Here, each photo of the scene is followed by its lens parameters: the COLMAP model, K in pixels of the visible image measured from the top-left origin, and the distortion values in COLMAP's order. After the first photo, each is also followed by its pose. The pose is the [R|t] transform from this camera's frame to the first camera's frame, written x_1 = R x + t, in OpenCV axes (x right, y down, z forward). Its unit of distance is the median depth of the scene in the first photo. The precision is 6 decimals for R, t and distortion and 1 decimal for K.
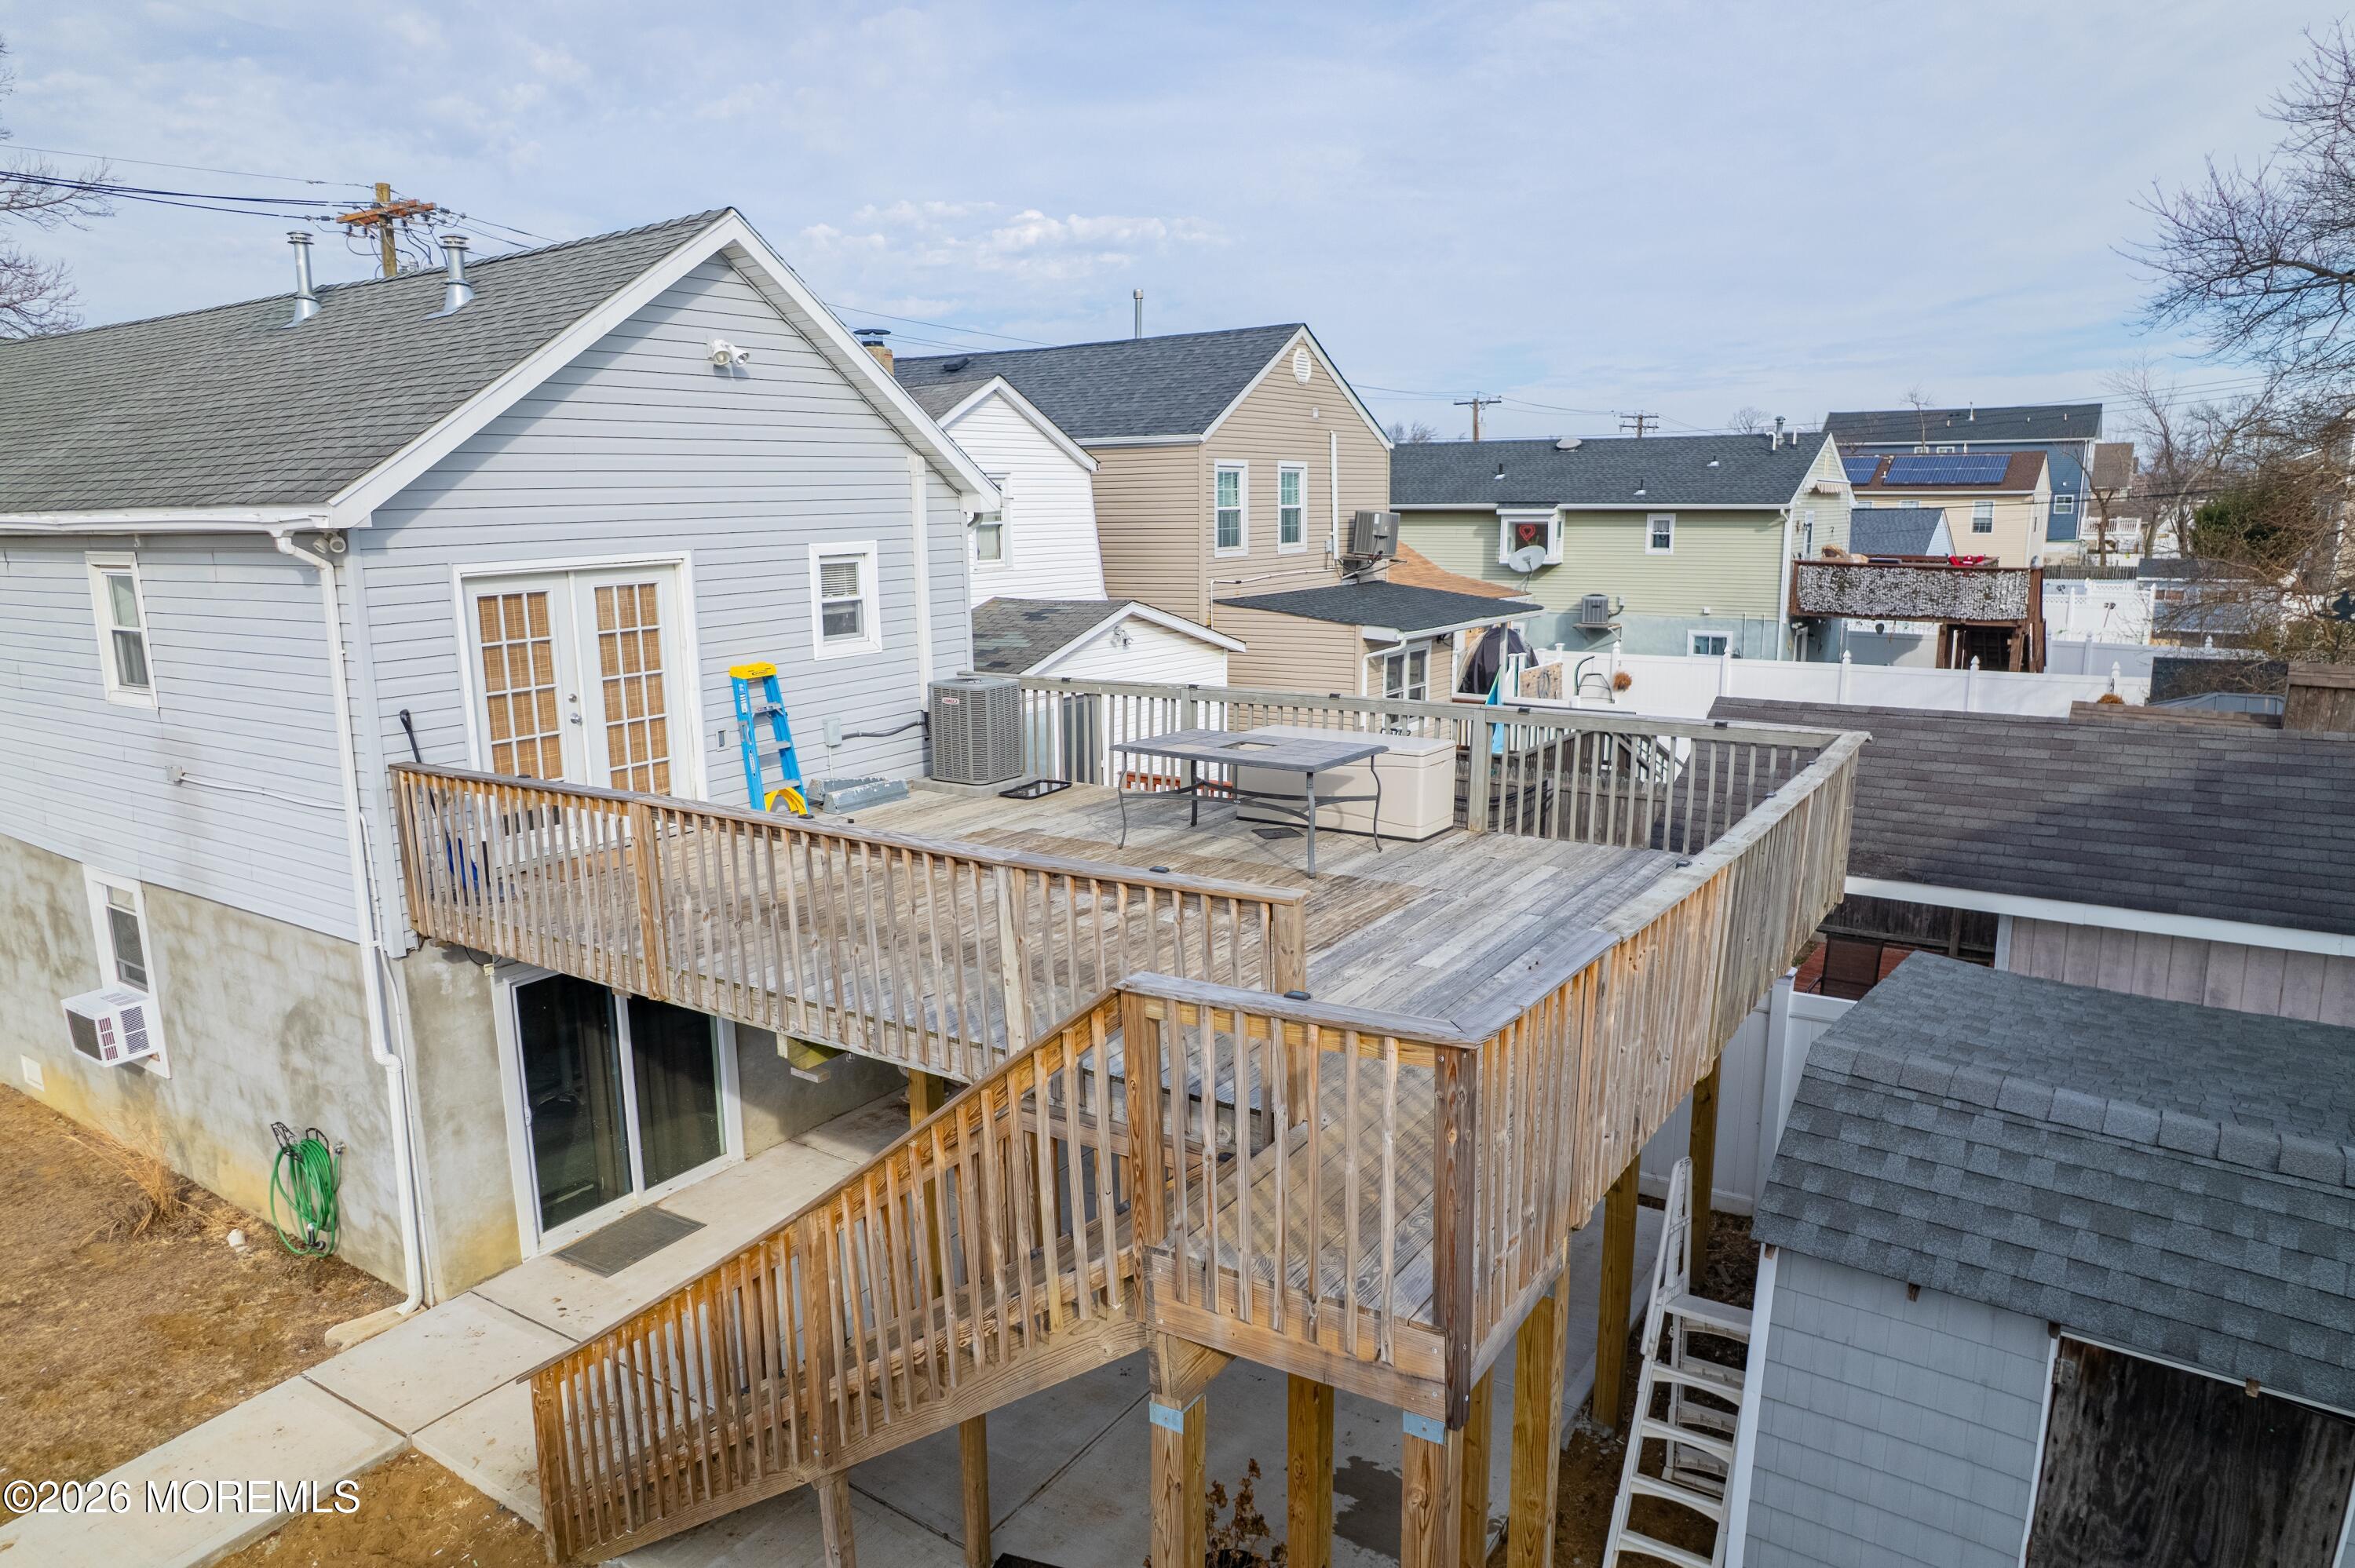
lens RADIAL K [[1514.5, 0, 1170.4], [0, 1514.5, 801.1], [0, 0, 1]] dist [-0.072527, 0.065758]
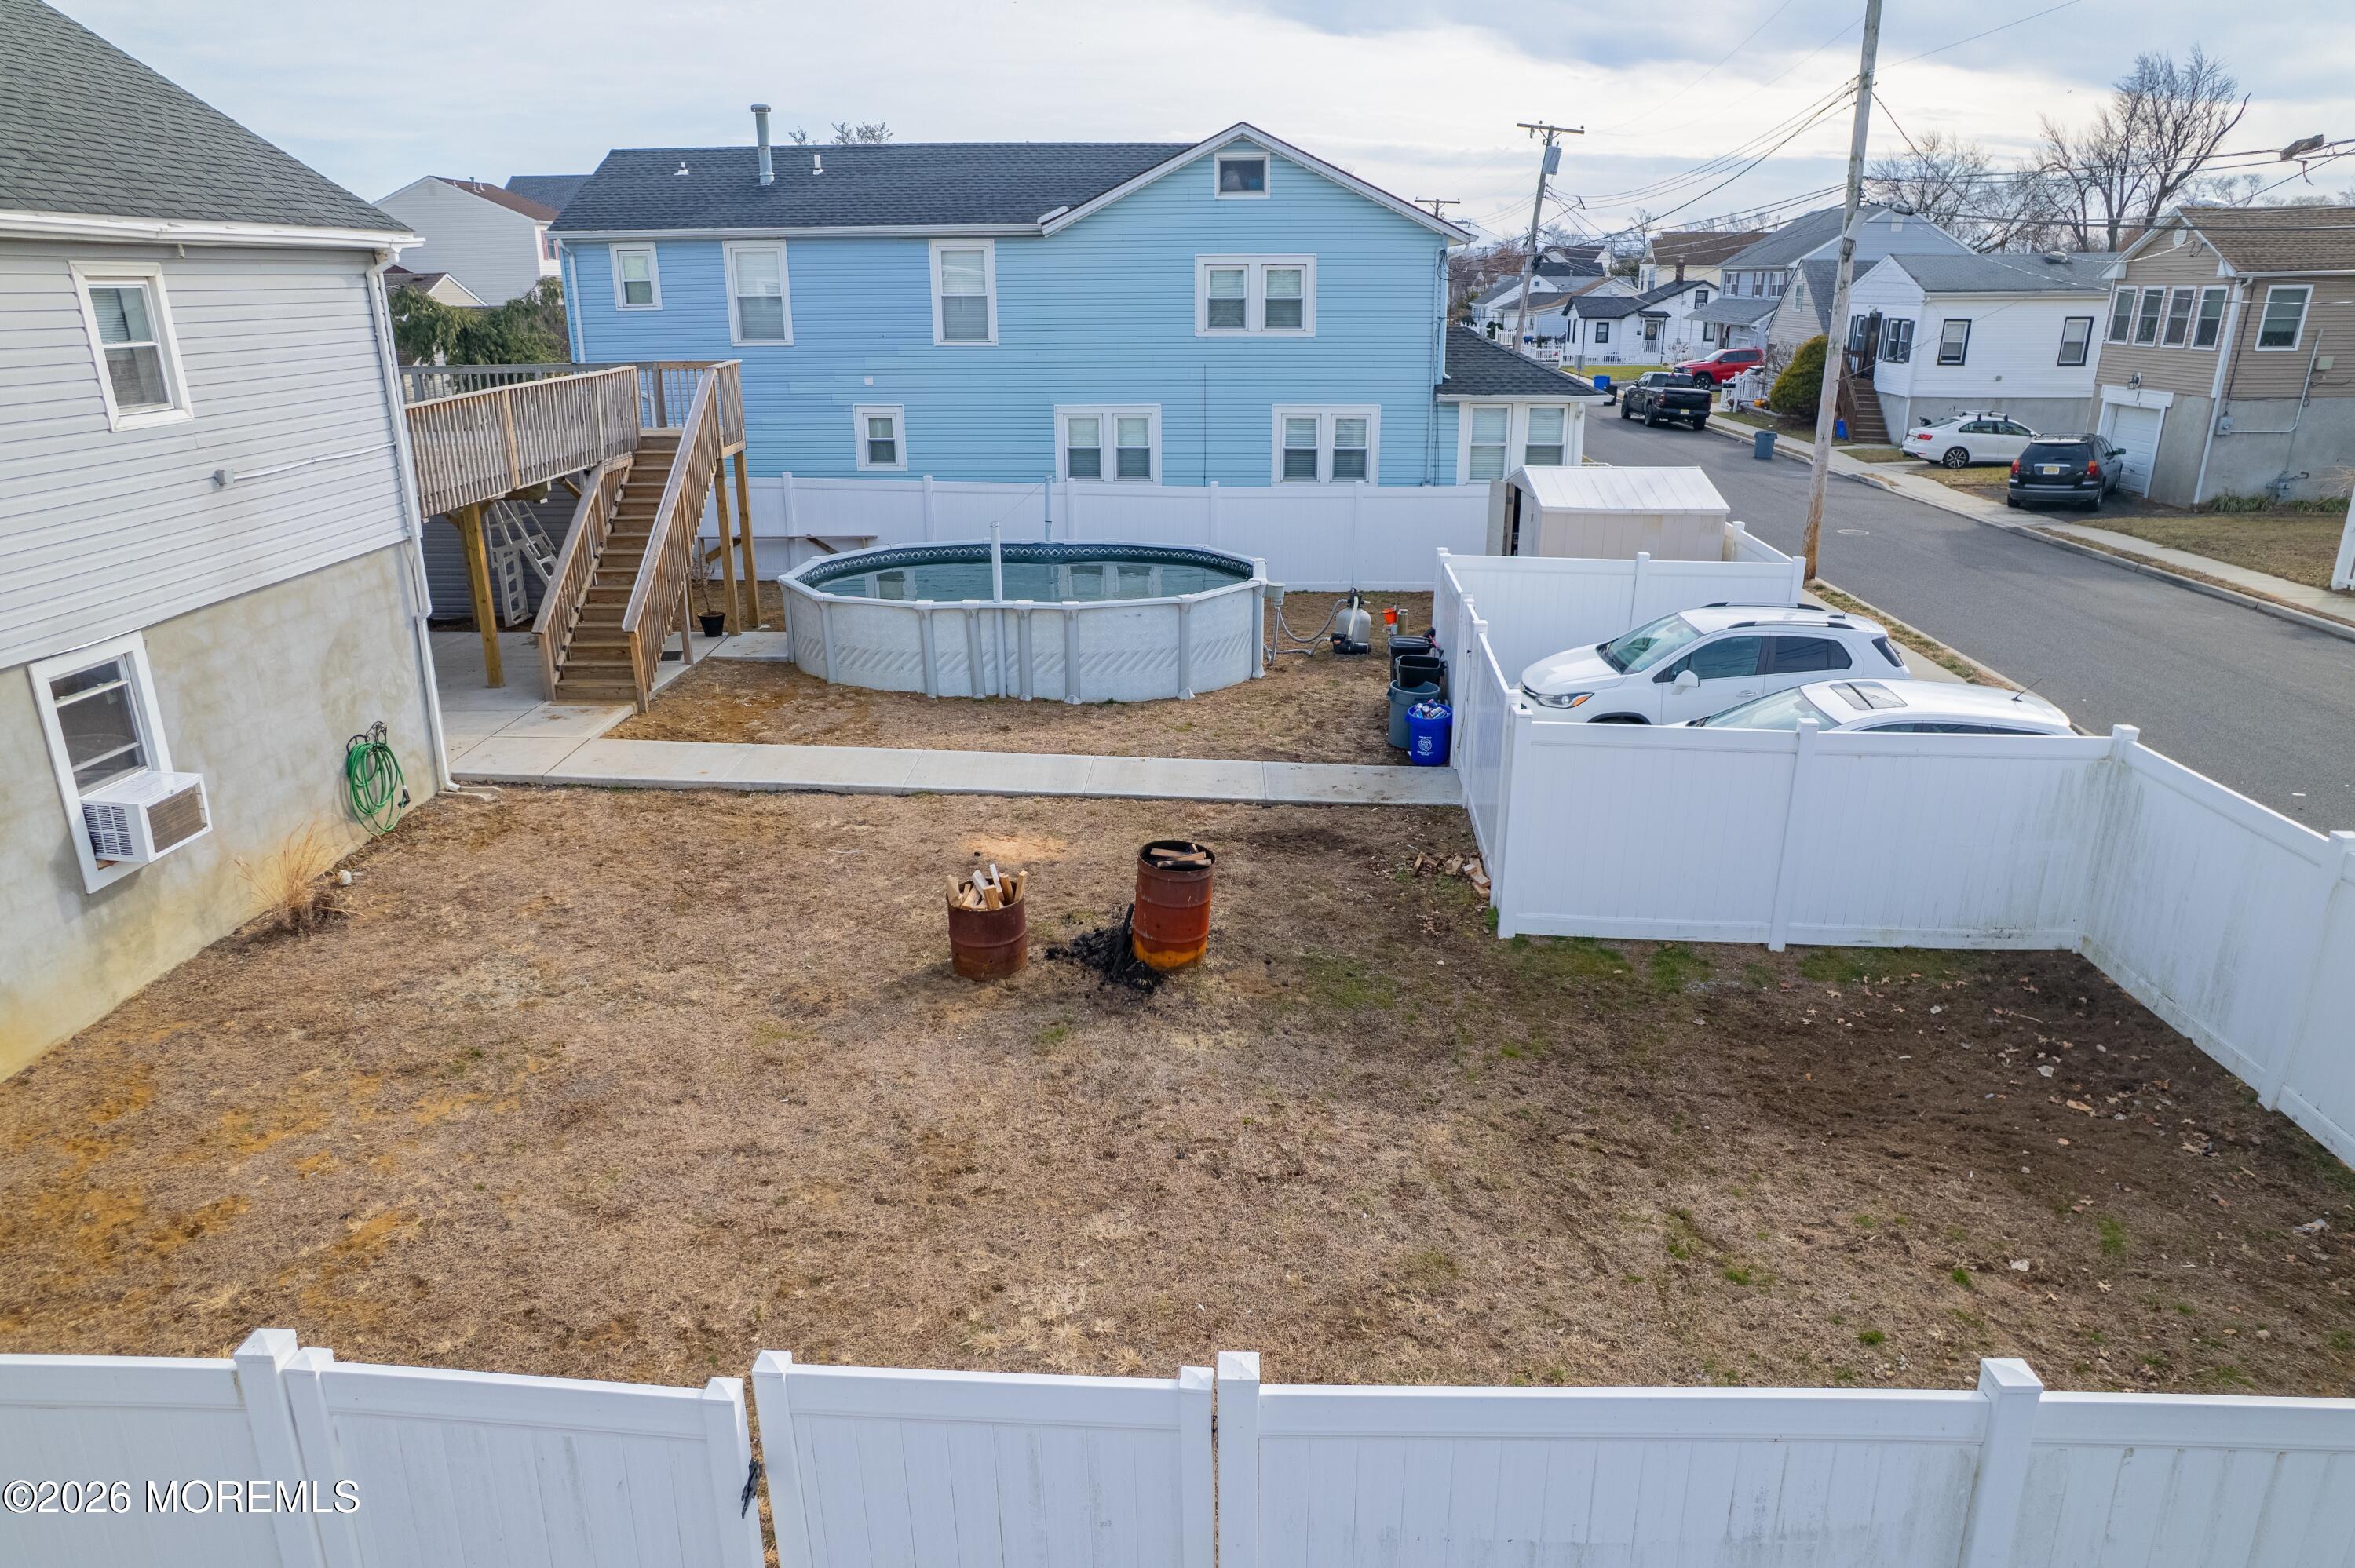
lens RADIAL K [[1514.5, 0, 1170.4], [0, 1514.5, 801.1], [0, 0, 1]] dist [-0.072527, 0.065758]
pose [[-0.523974, -0.263487, 0.809955, -1.882693], [0.176807, 0.896585, 0.406048, -0.118674], [-0.833181, 0.355964, -0.423200, 0.922524]]
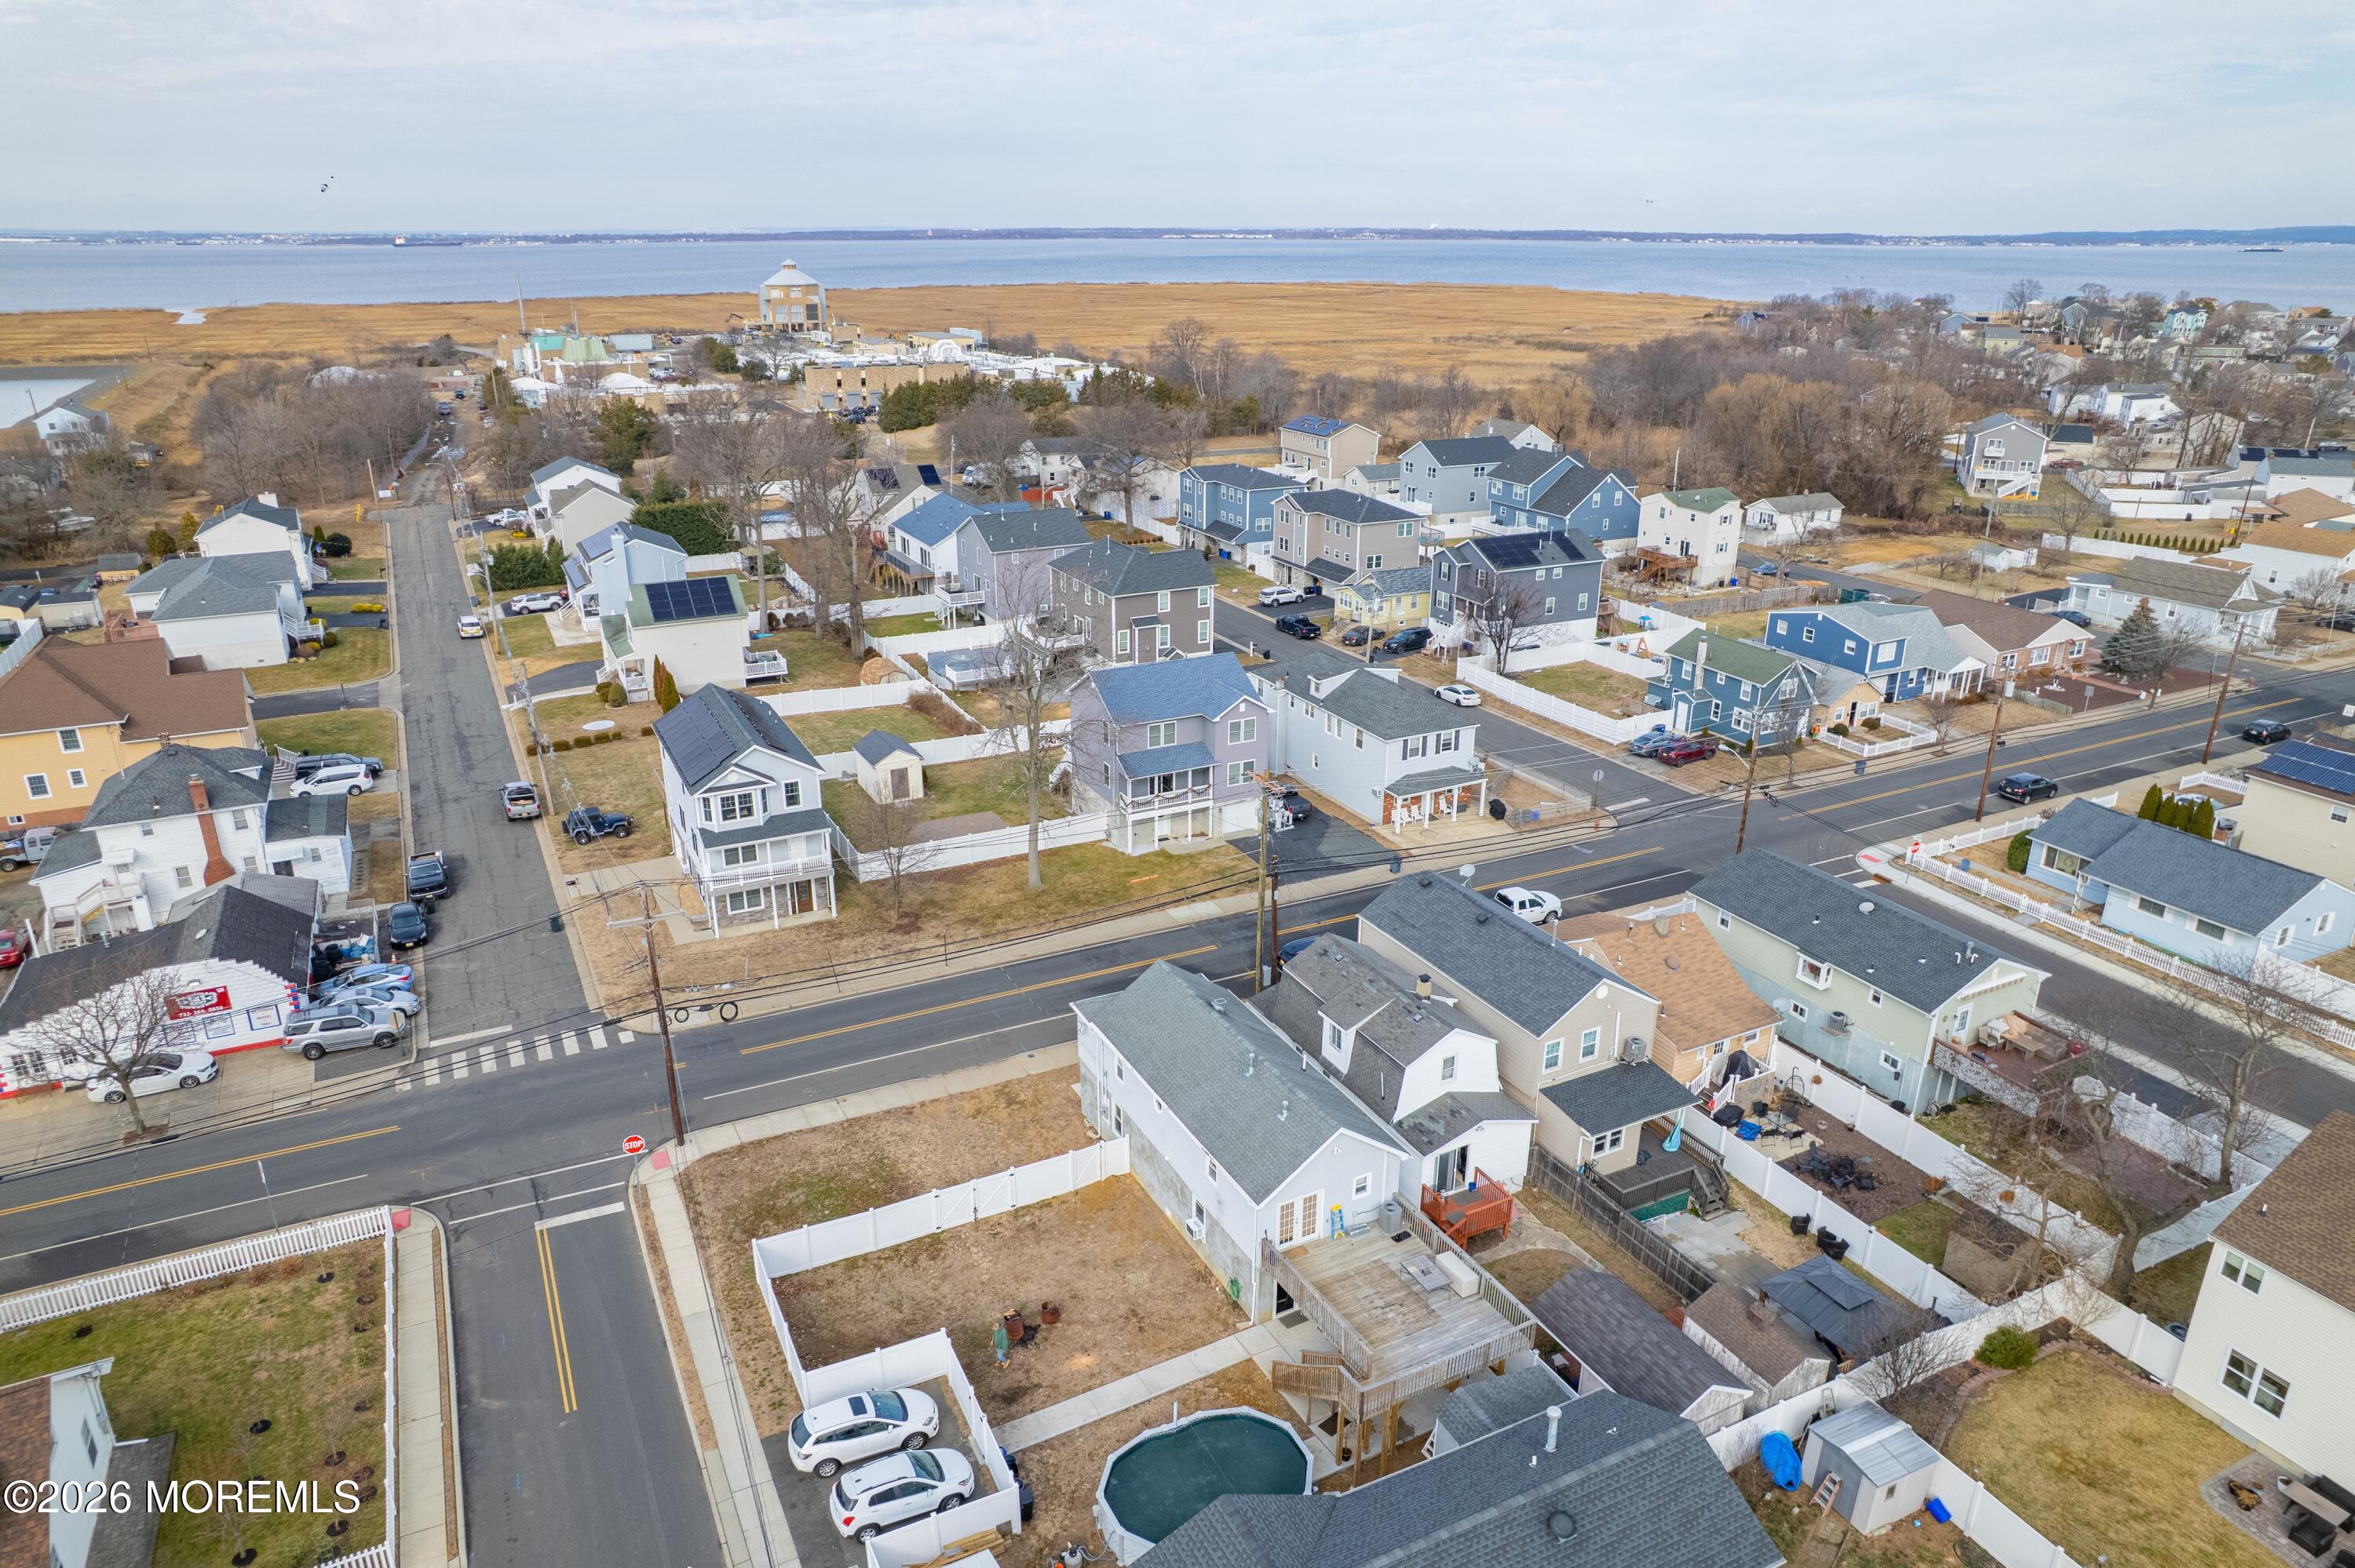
lens RADIAL K [[1514.5, 0, 1170.4], [0, 1514.5, 801.1], [0, 0, 1]] dist [-0.072527, 0.065758]
pose [[0.874427, 0.184941, -0.448525, 1.101435], [-0.106623, 0.975147, 0.194215, -2.133249], [0.473296, -0.122004, 0.872414, -3.060218]]
